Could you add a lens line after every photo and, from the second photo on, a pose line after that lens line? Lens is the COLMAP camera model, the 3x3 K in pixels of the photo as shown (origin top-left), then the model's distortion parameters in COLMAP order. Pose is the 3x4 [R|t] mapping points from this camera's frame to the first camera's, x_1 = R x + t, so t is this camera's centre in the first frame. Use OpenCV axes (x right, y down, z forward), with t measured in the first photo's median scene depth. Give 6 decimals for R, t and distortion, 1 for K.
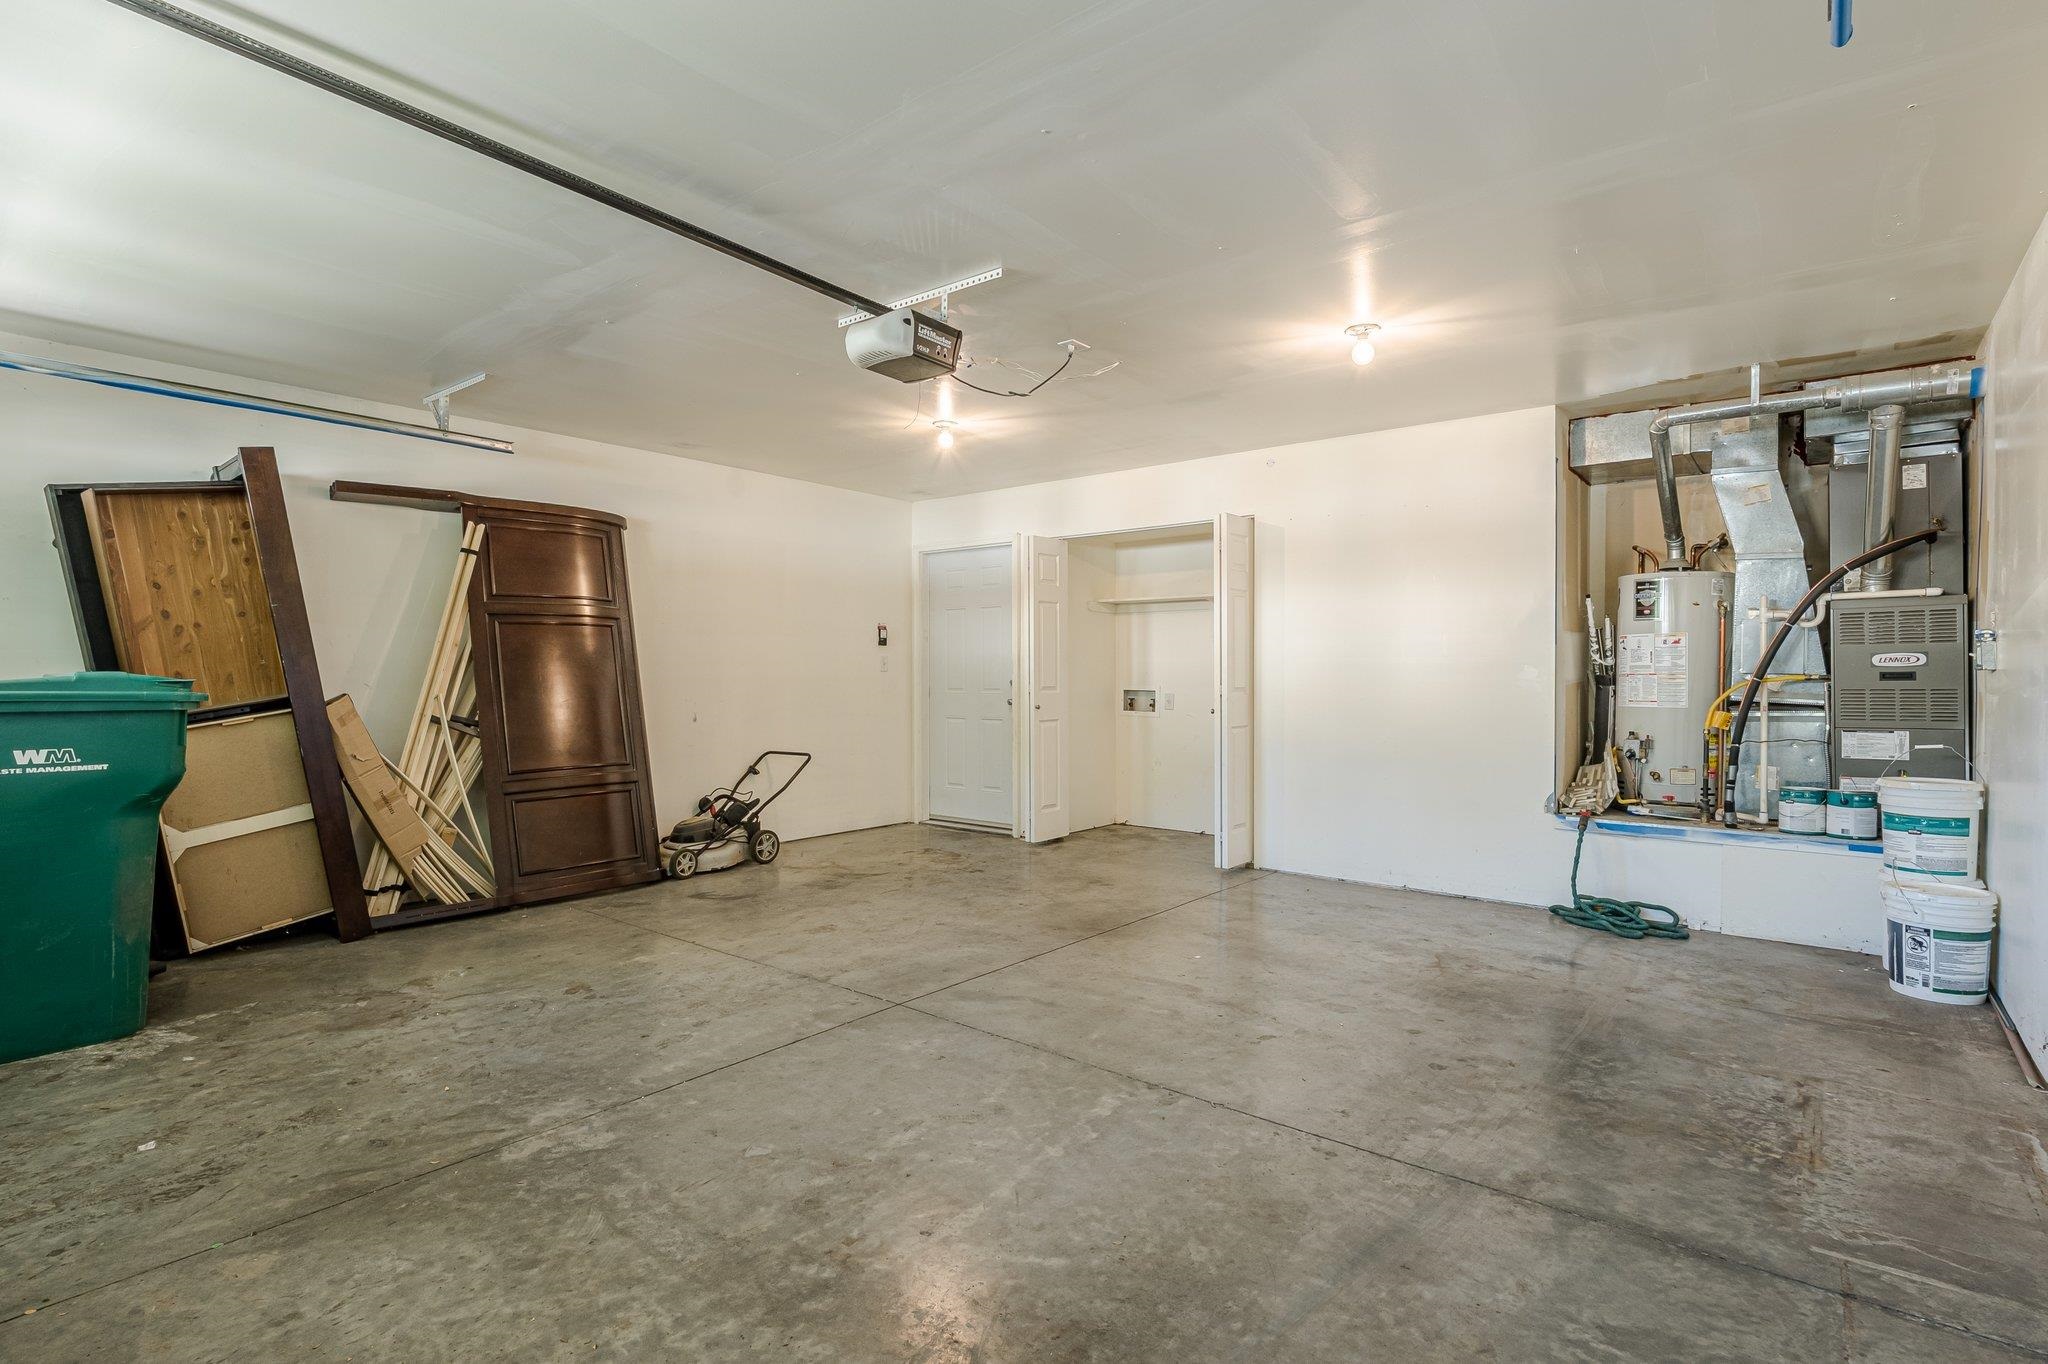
lens RADIAL K [[985.6, 0, 1022.4], [0, 985.6, 677.7], [0, 0, 1]] dist [-0.007746, -0.001577]
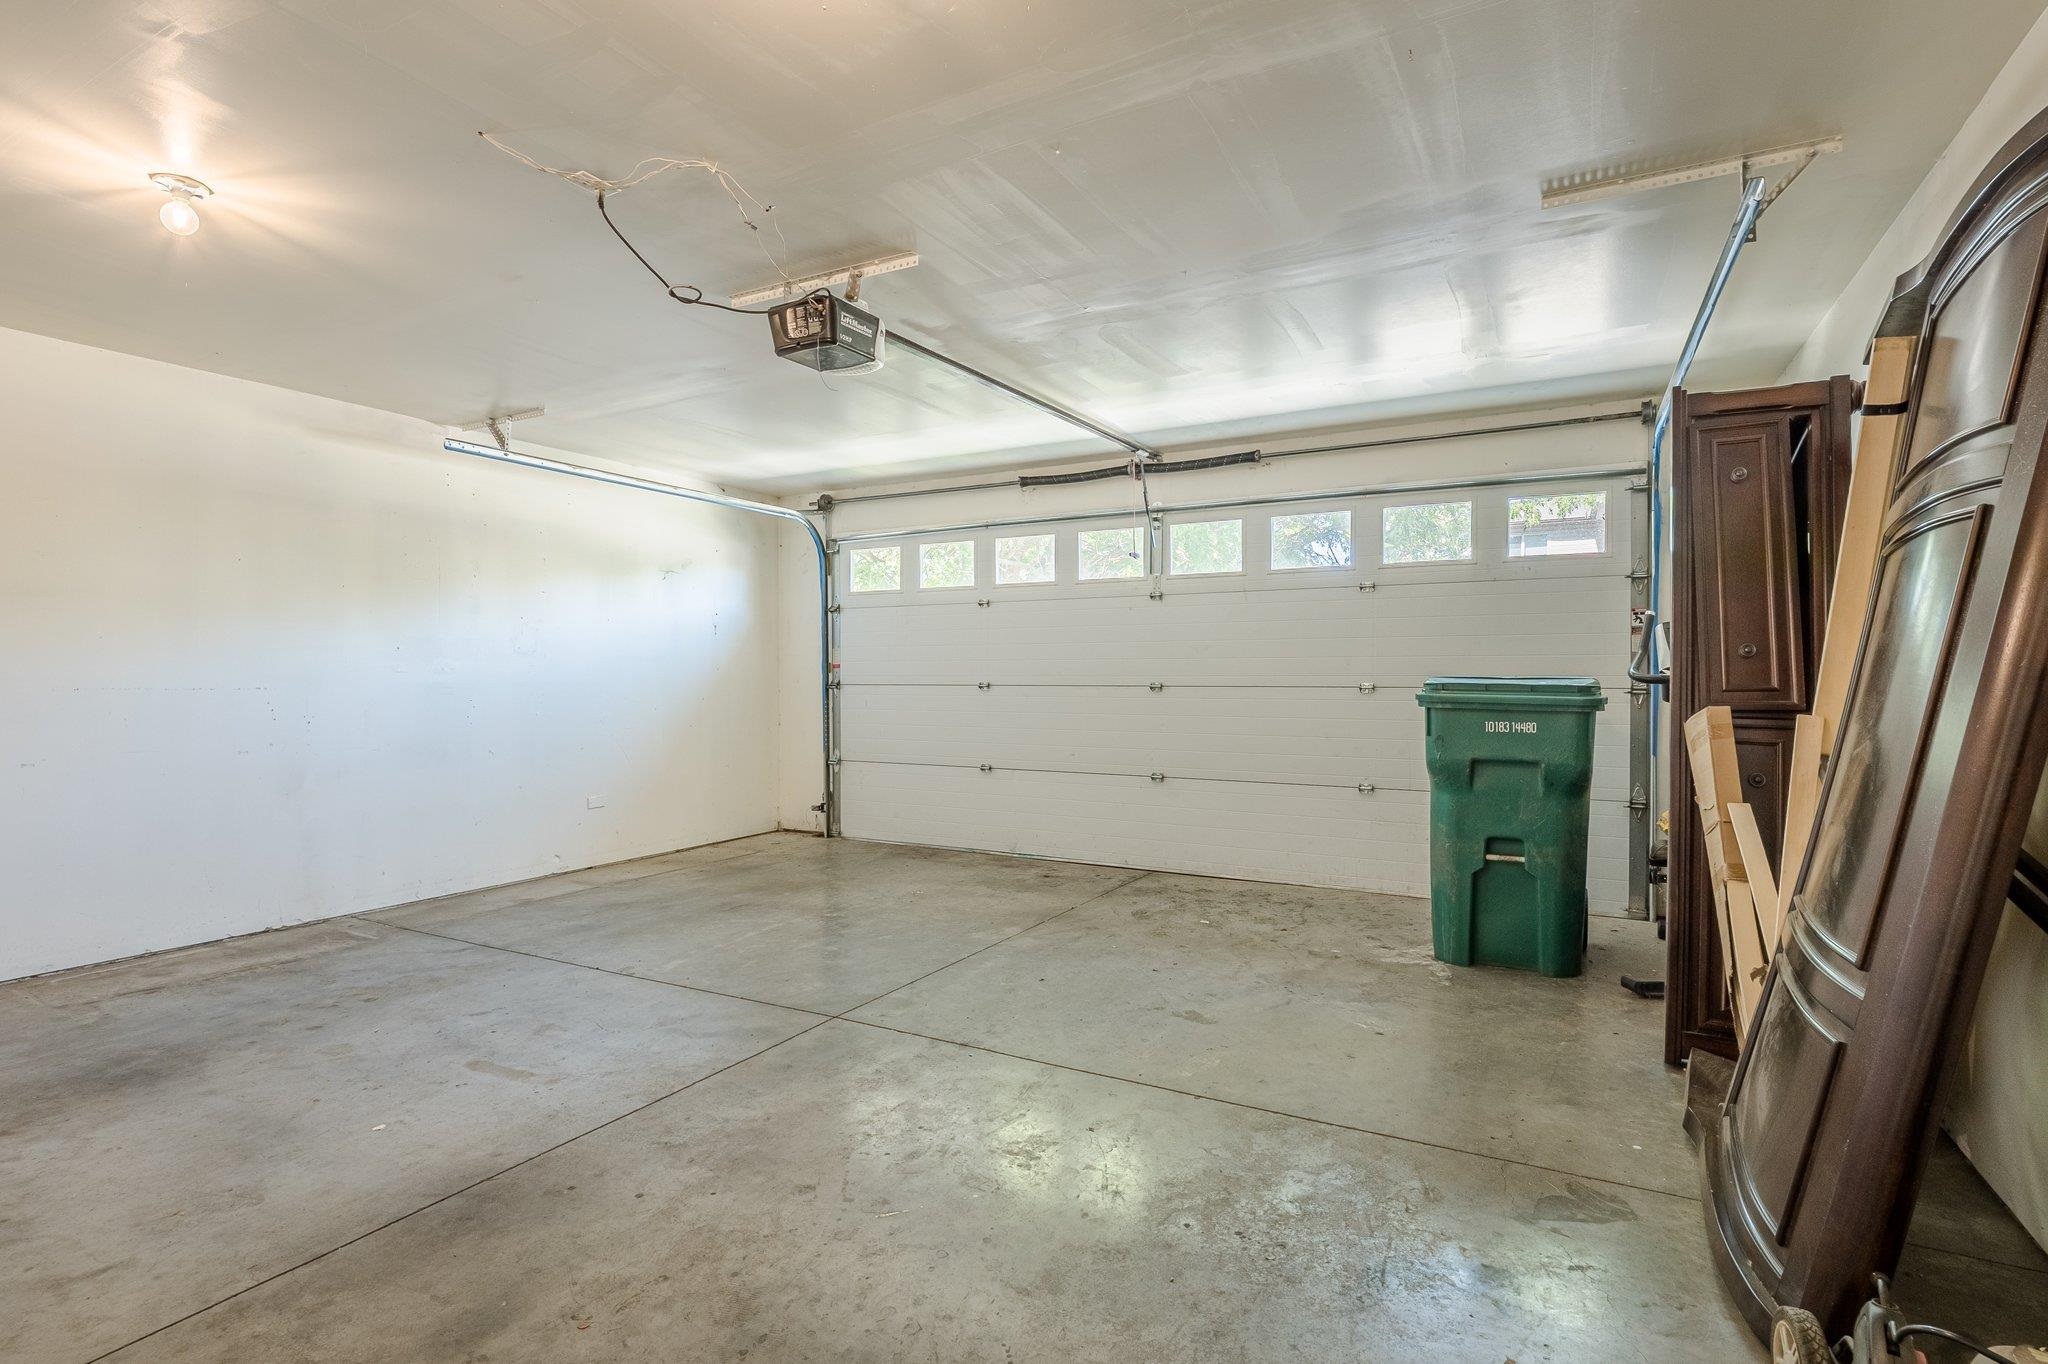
lens RADIAL K [[985.6, 0, 1022.4], [0, 985.6, 677.7], [0, 0, 1]] dist [-0.007746, -0.001577]
pose [[-0.984467, -0.000428, -0.175567, -0.140128], [-0.001097, 0.999992, 0.003717, -0.007725], [0.175564, 0.003852, -0.984461, 2.040374]]
